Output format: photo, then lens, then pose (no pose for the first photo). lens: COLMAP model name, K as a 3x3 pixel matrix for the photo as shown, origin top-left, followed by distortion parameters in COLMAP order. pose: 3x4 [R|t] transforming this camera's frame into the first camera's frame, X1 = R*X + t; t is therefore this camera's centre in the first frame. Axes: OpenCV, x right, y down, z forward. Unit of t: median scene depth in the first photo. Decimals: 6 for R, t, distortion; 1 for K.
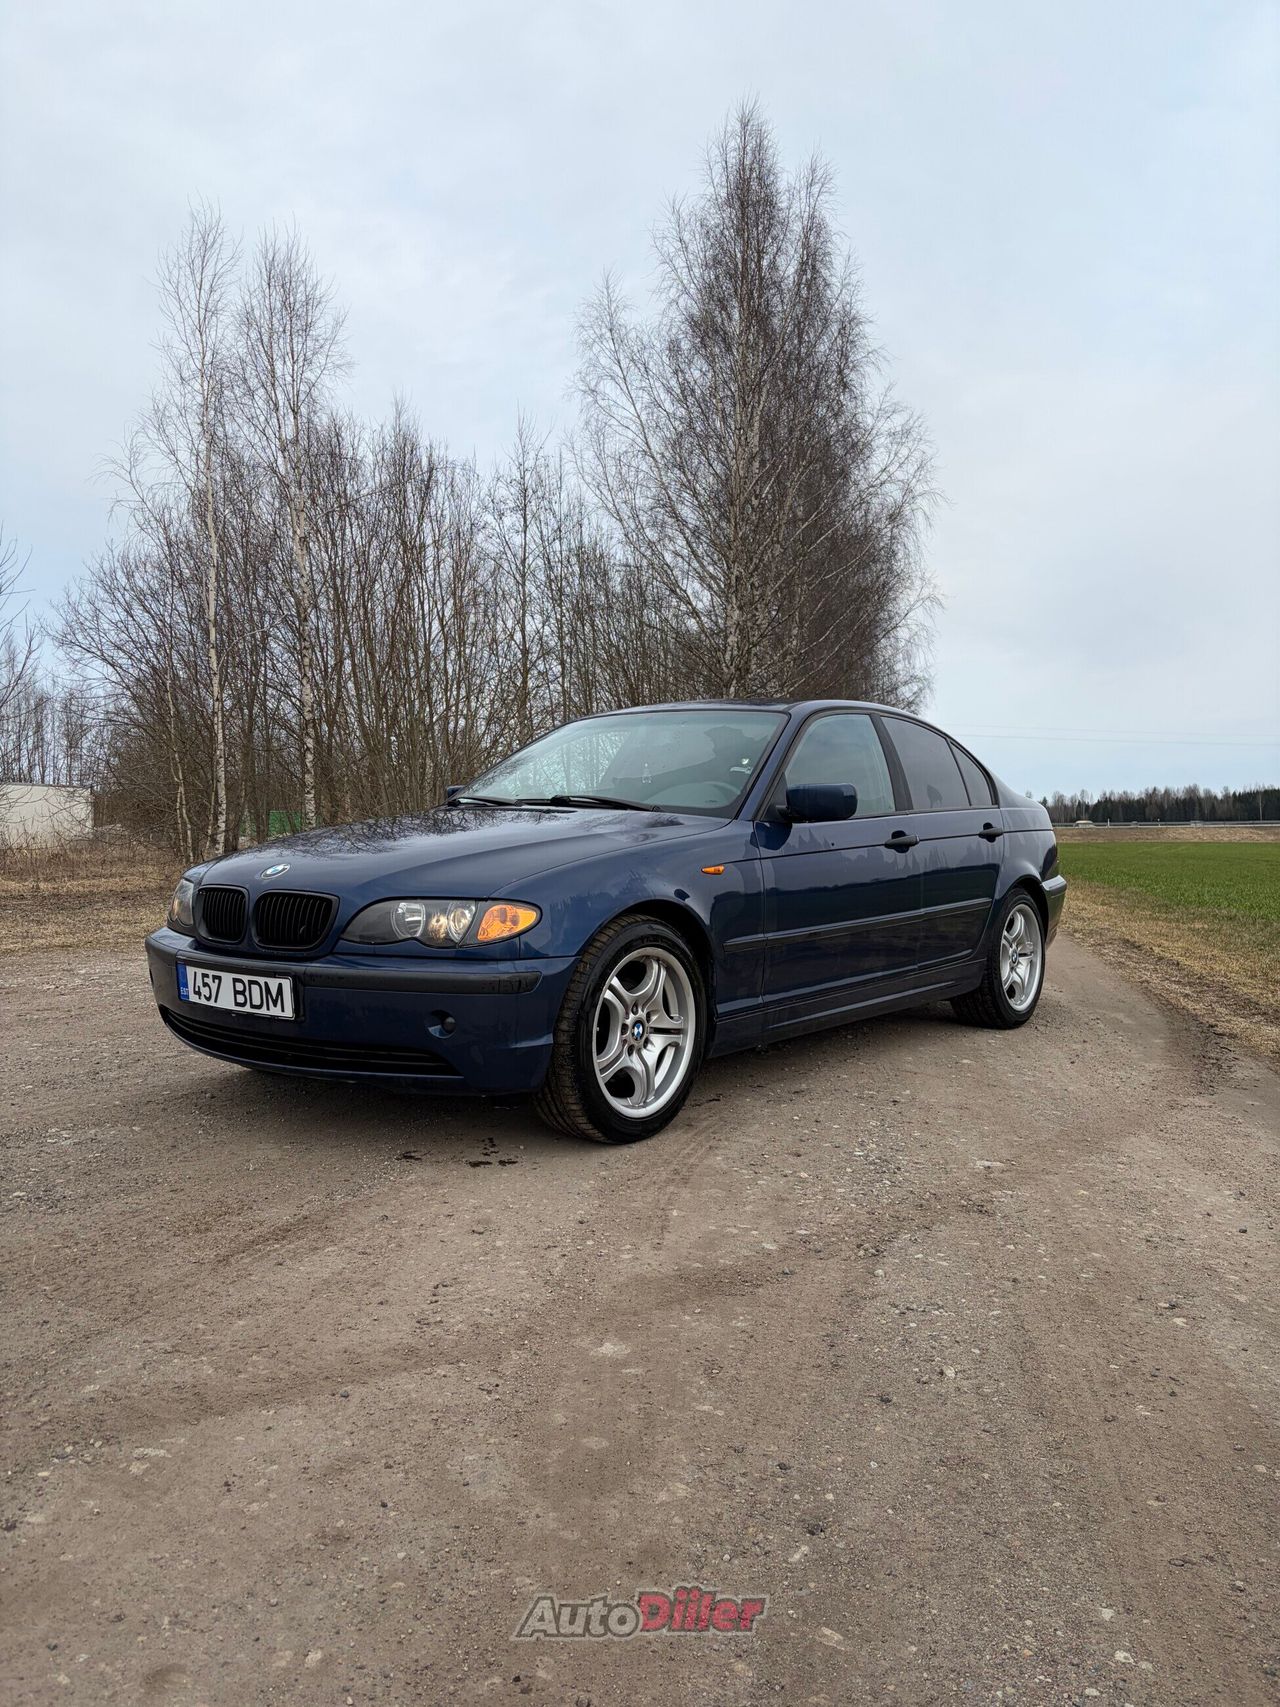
lens RADIAL K [[1277.2, 0, 638.1], [0, 1277.2, 852.2], [0, 0, 1]] dist [0.045042, -0.053741]
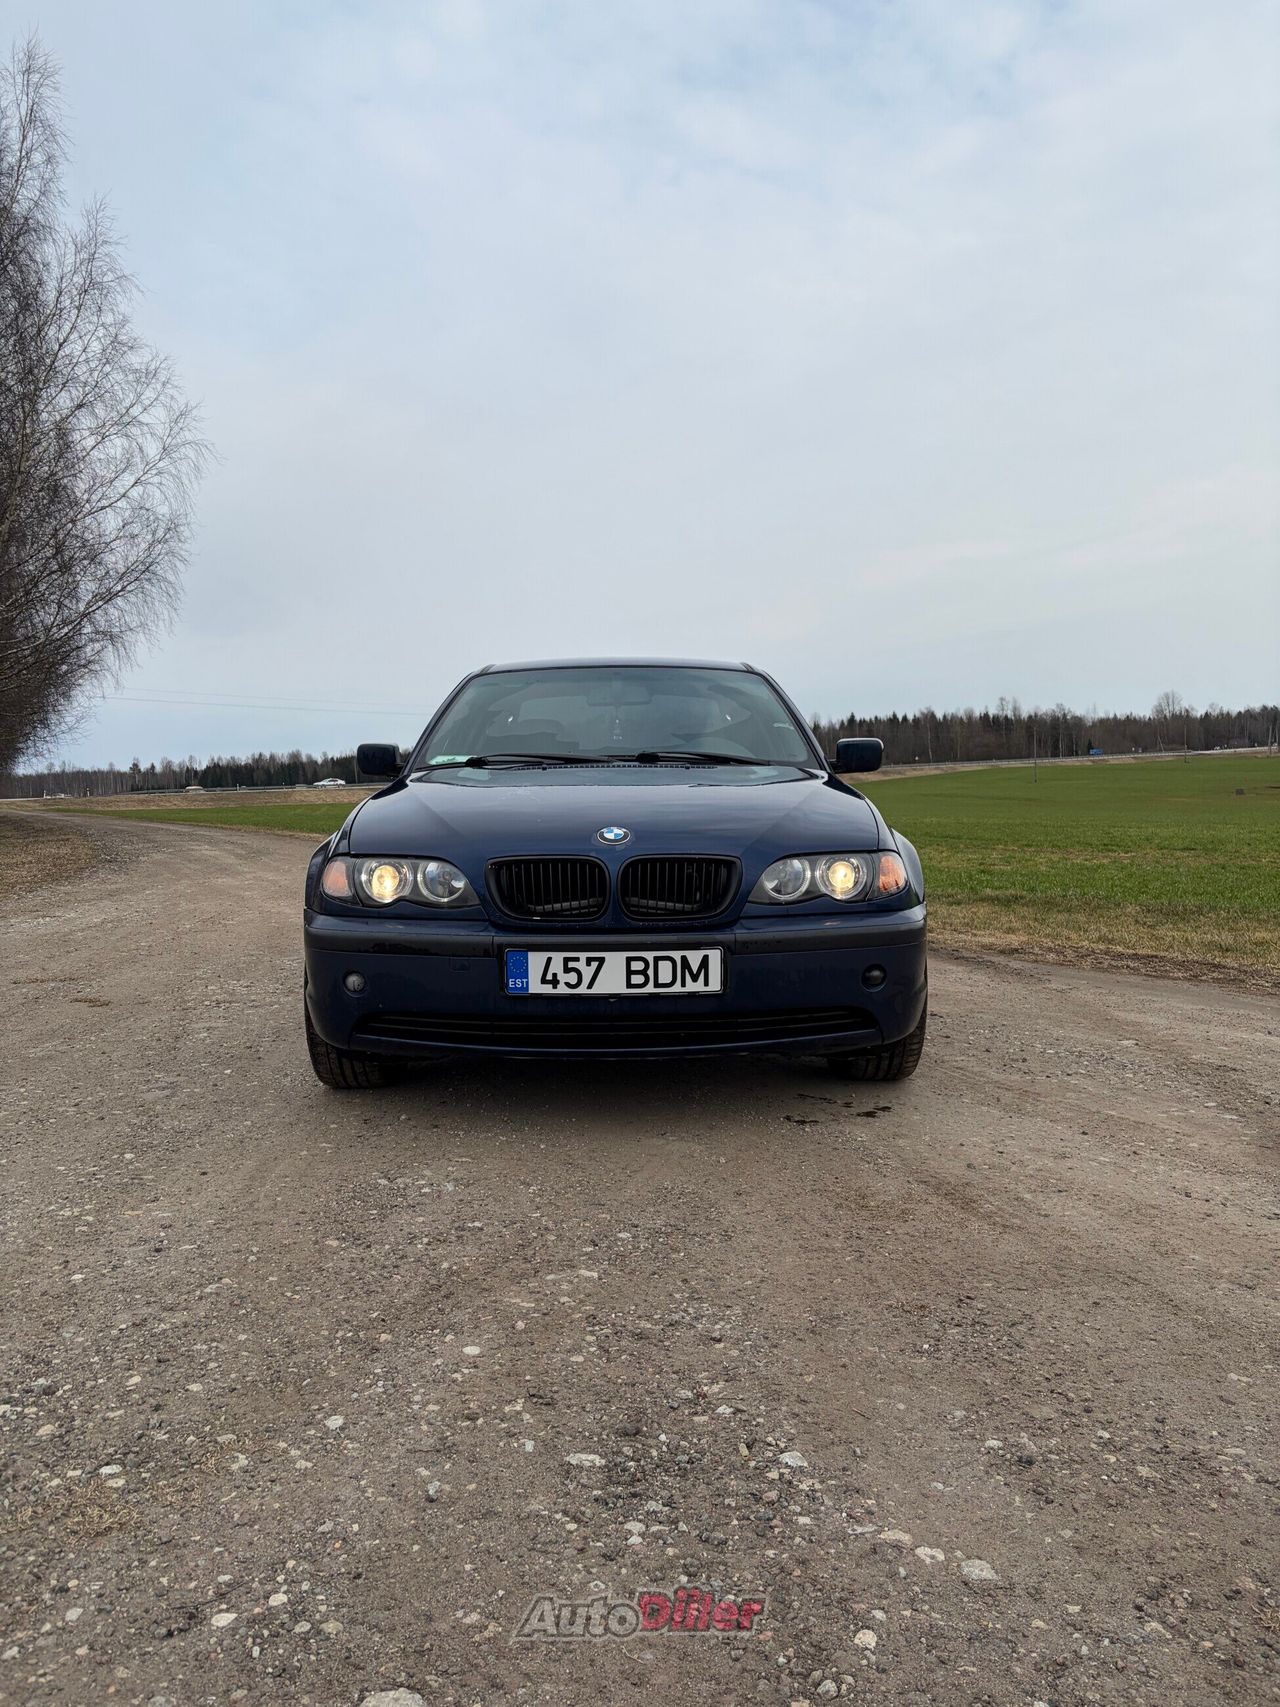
lens RADIAL K [[1277.2, 0, 630.2], [0, 1277.2, 846.4], [0, 0, 1]] dist [0.045042, -0.053741]
pose [[0.781322, -0.048613, 0.622232, -0.852758], [0.034868, 0.998805, 0.034250, -0.006467], [-0.623153, -0.005065, 0.782083, 0.321623]]
